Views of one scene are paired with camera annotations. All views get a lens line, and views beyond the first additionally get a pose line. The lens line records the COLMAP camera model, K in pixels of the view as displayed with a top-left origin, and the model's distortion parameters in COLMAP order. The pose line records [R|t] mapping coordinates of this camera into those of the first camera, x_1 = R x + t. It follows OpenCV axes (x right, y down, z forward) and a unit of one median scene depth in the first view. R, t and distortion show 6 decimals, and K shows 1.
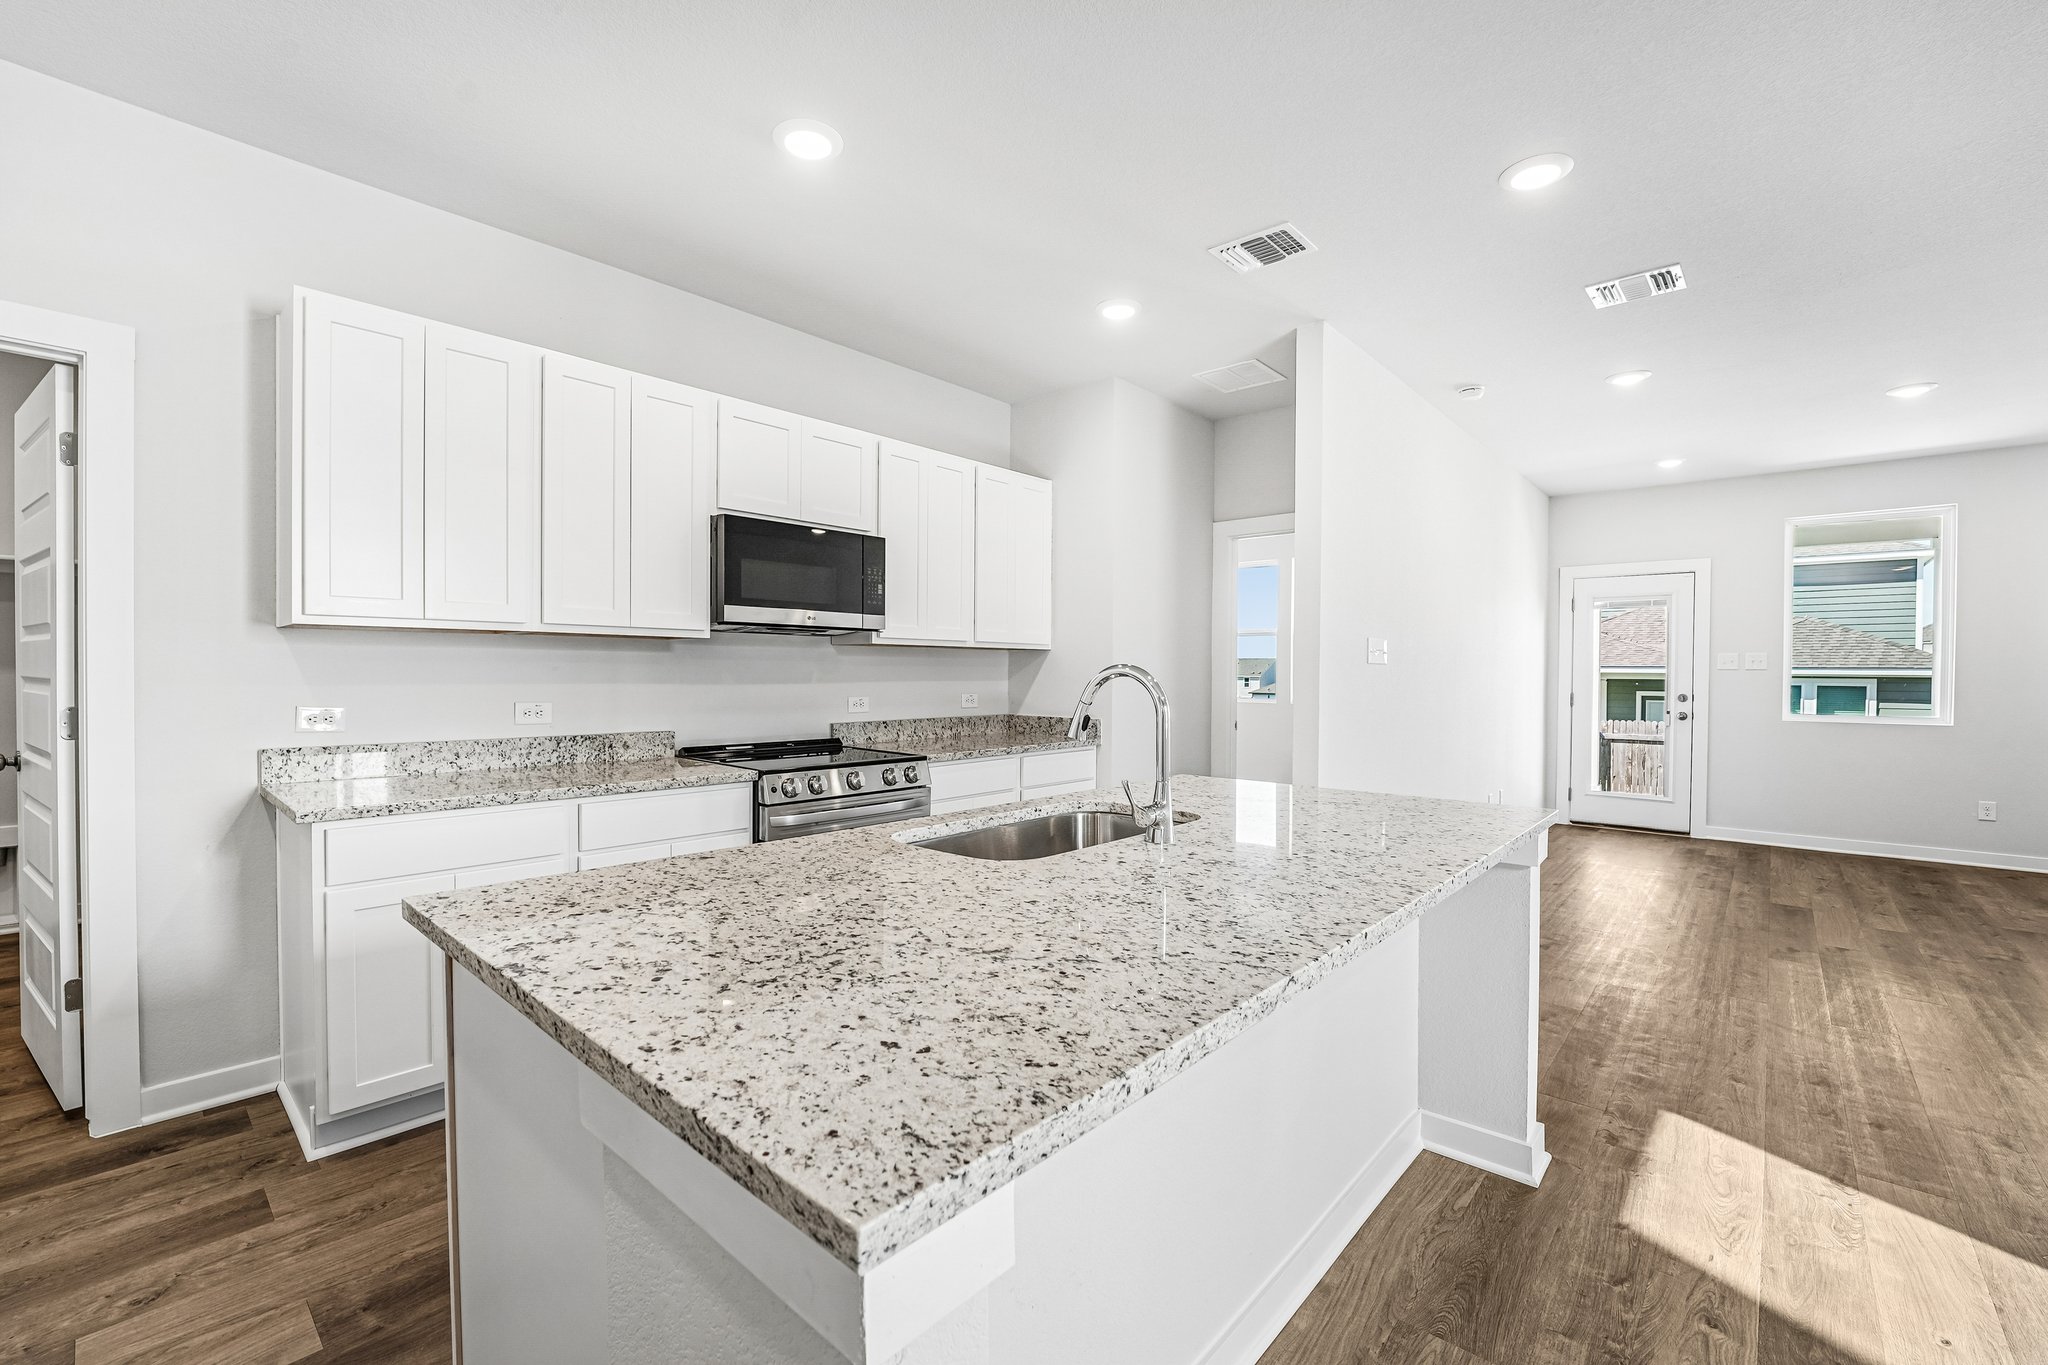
lens RADIAL K [[836.6, 0, 999.9], [0, 836.6, 692.3], [0, 0, 1]] dist [-0.031152, 0.004878]
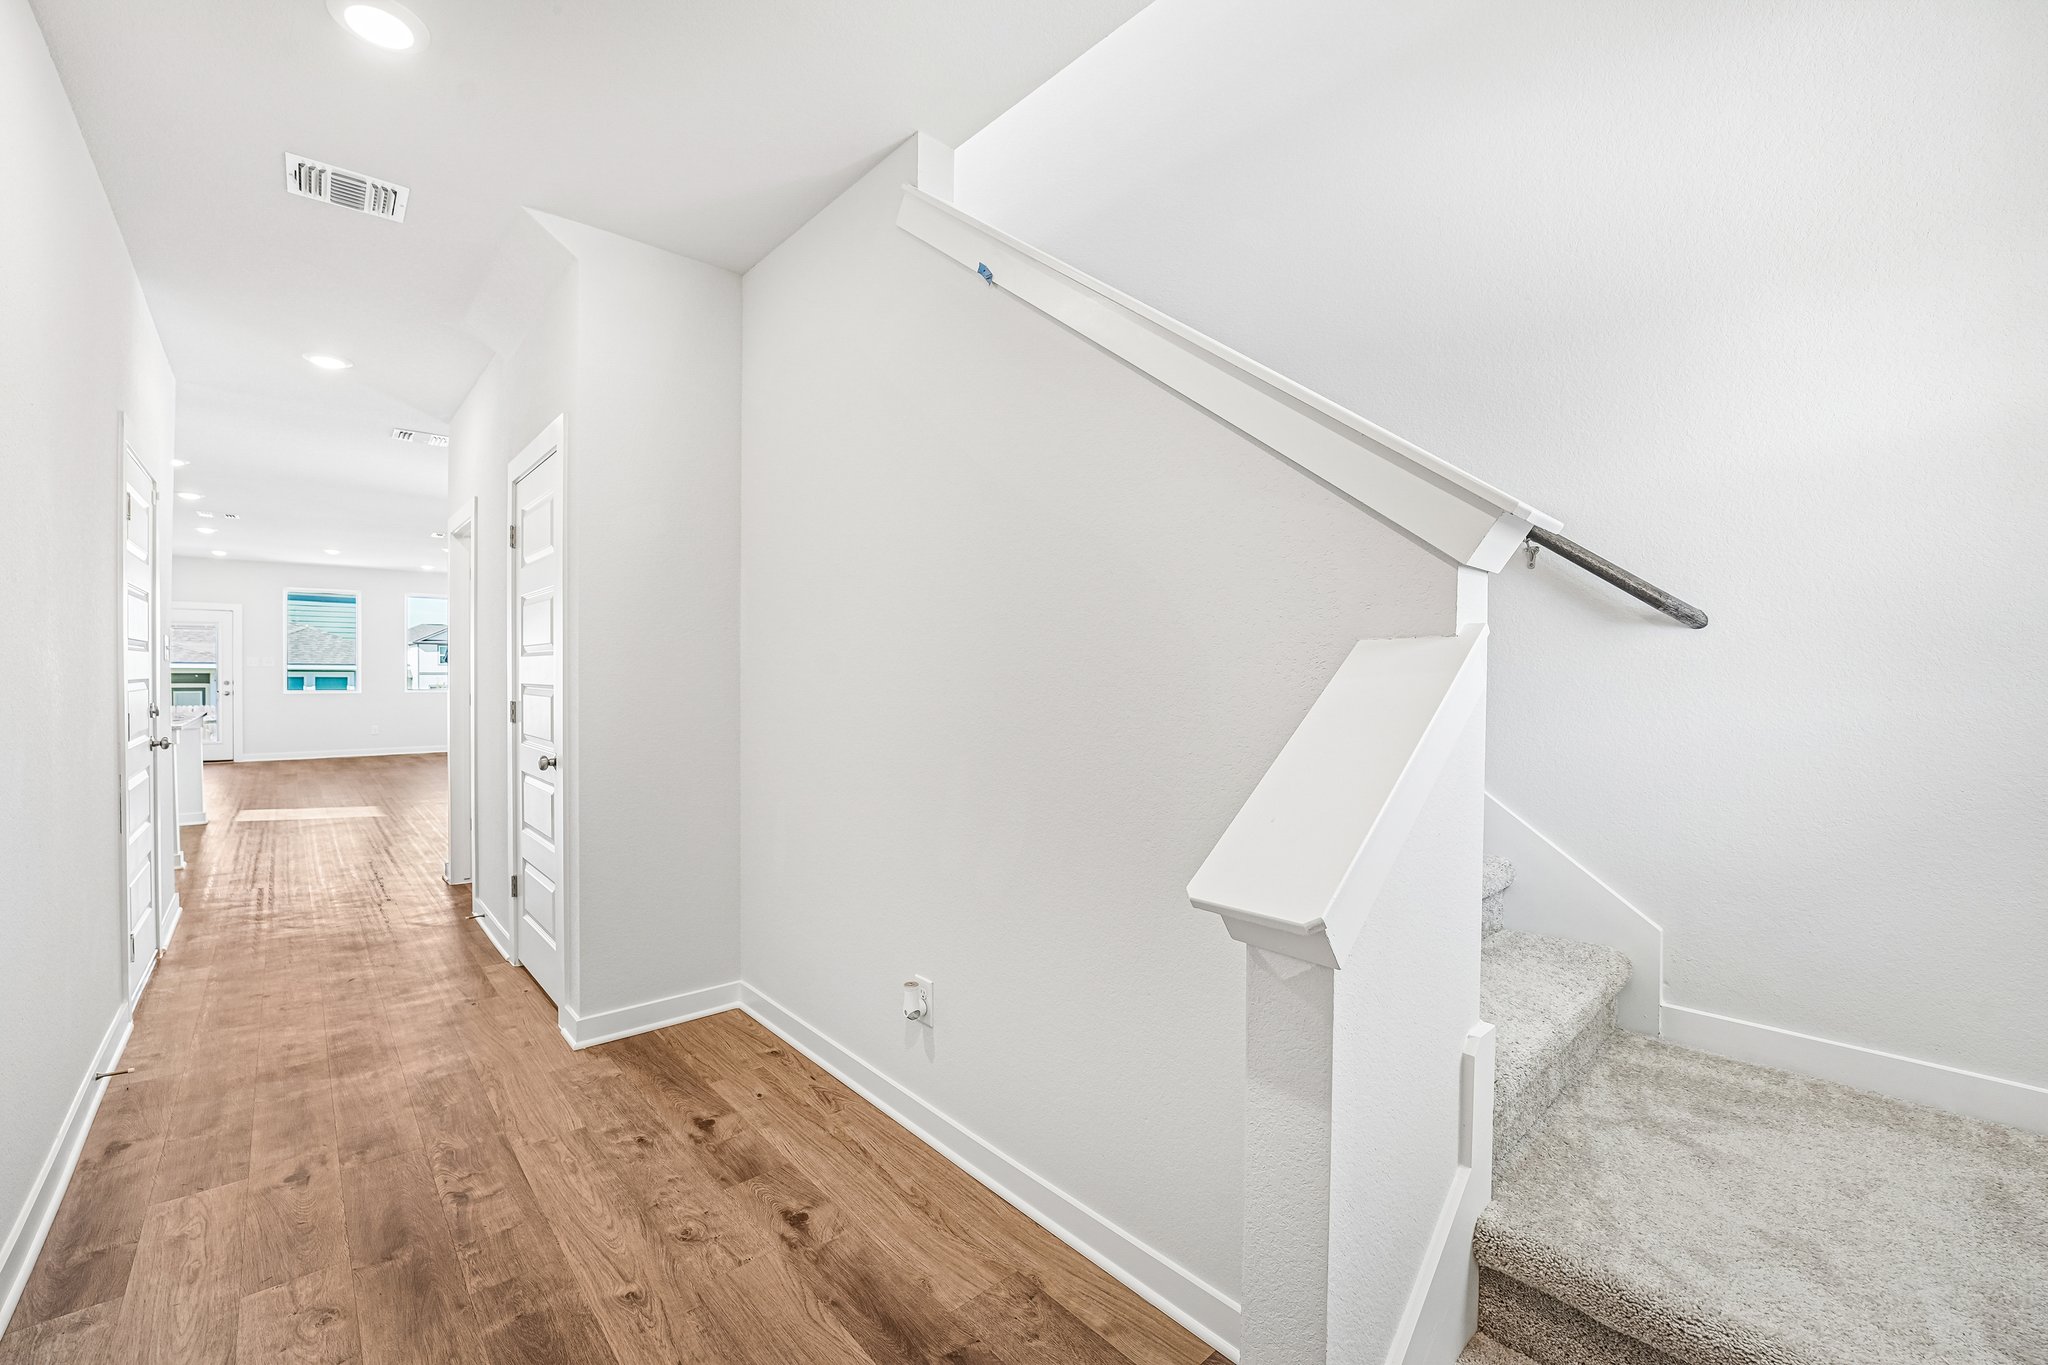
lens RADIAL K [[836.6, 0, 1021.2], [0, 836.6, 684.9], [0, 0, 1]] dist [-0.031152, 0.004878]
pose [[0.083946, -0.018419, 0.996300, -1.124944], [0.019353, 0.999671, 0.016851, 0.020636], [-0.996282, 0.017866, 0.084275, -1.237240]]
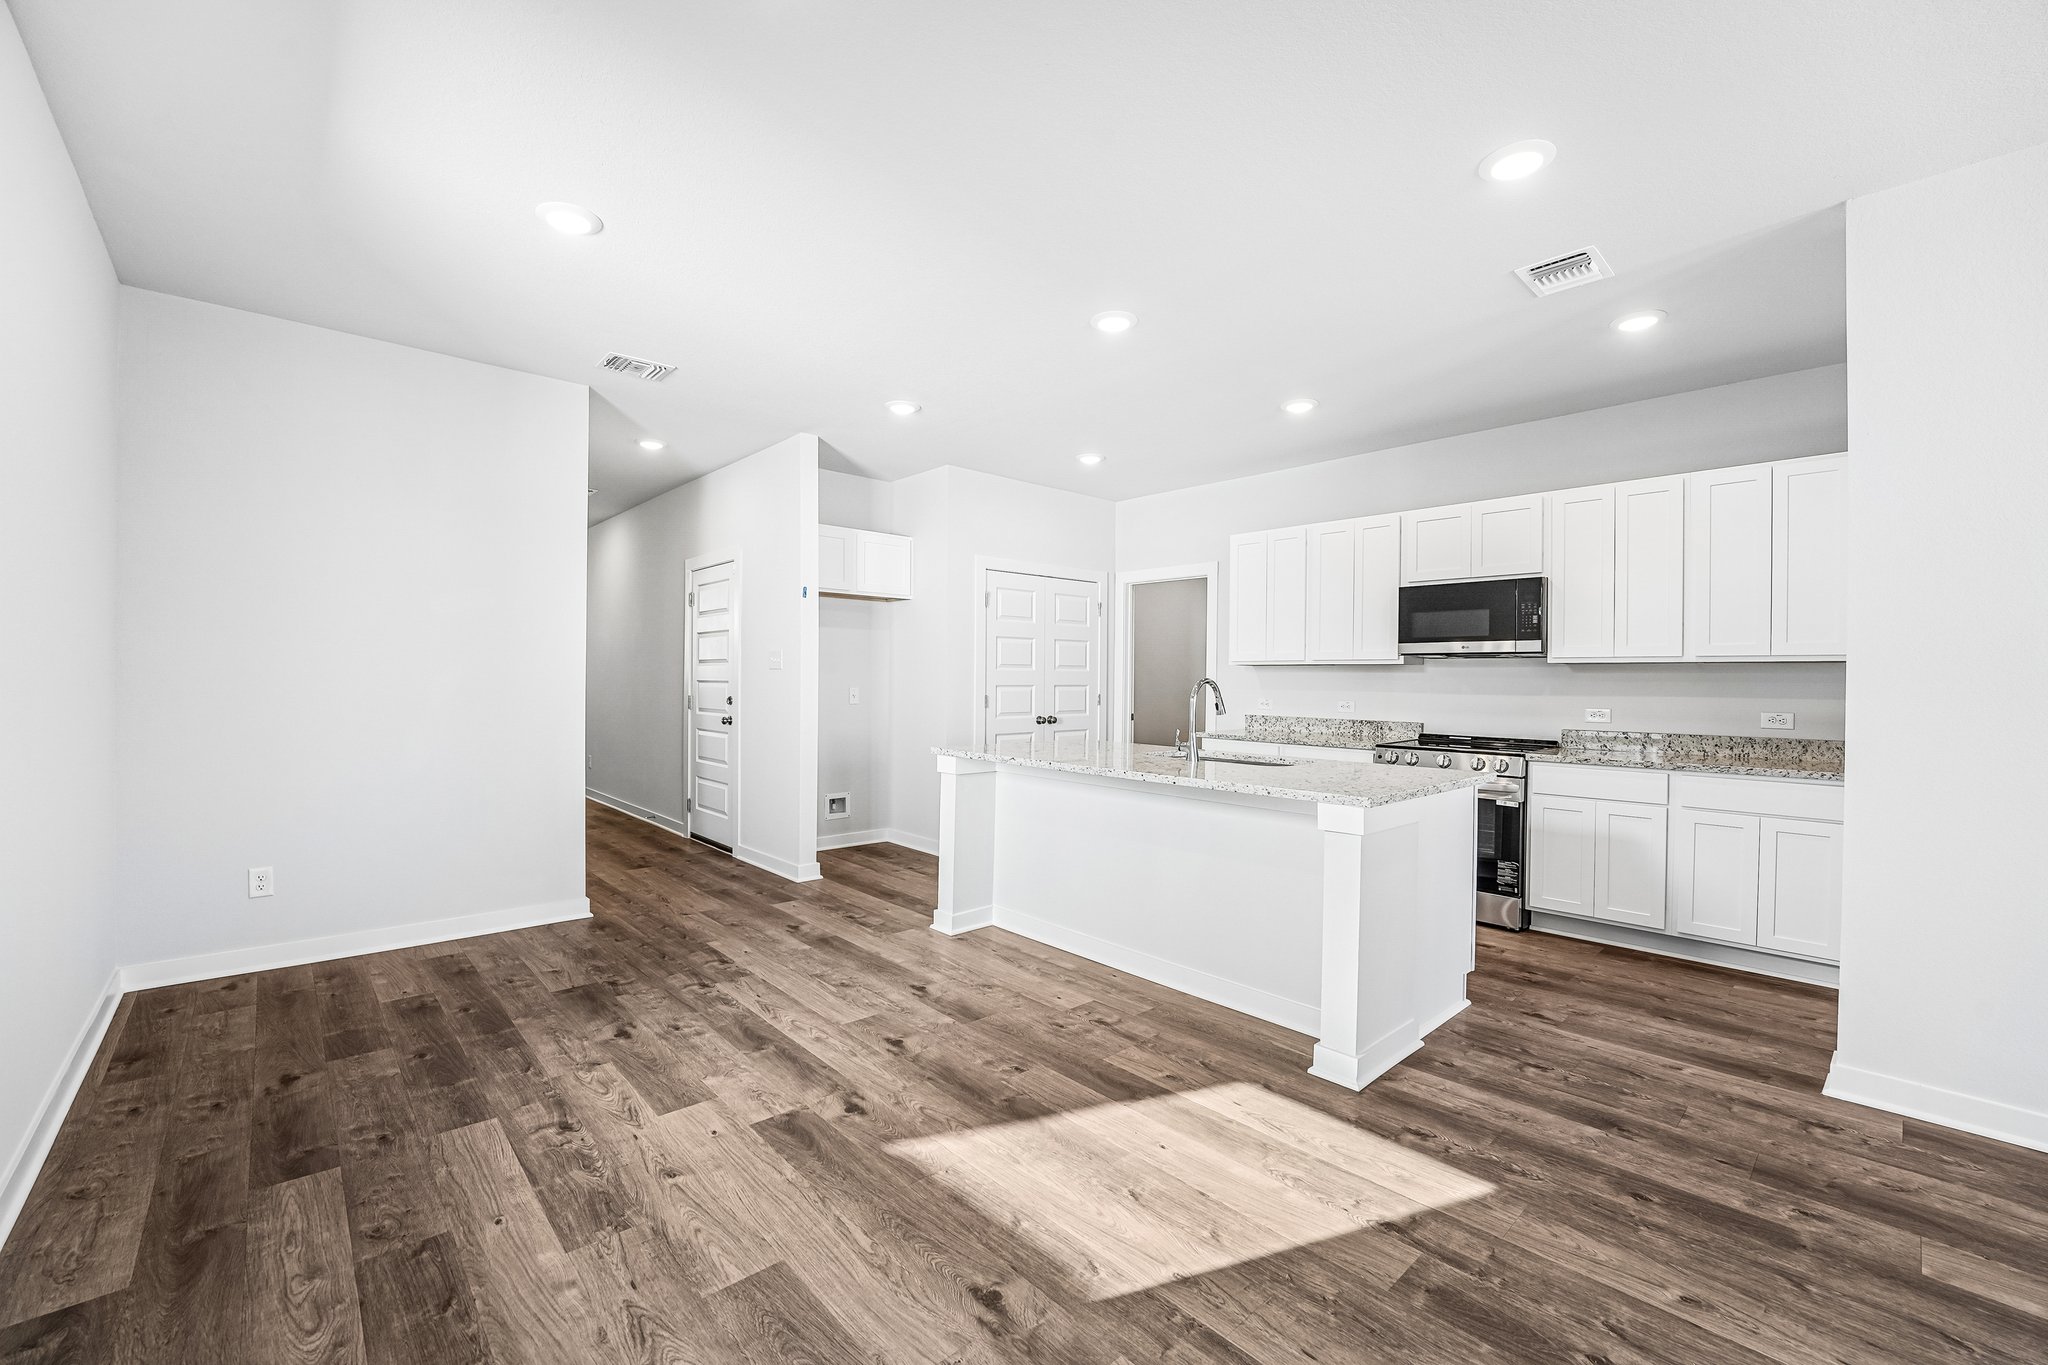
lens RADIAL K [[836.6, 0, 1016.2], [0, 836.6, 684.3], [0, 0, 1]] dist [-0.031152, 0.004878]
pose [[-0.079261, 0.000329, -0.996854, 0.961673], [-0.035944, 0.999349, 0.003188, -0.002500], [0.996206, 0.036084, -0.079198, 0.295600]]
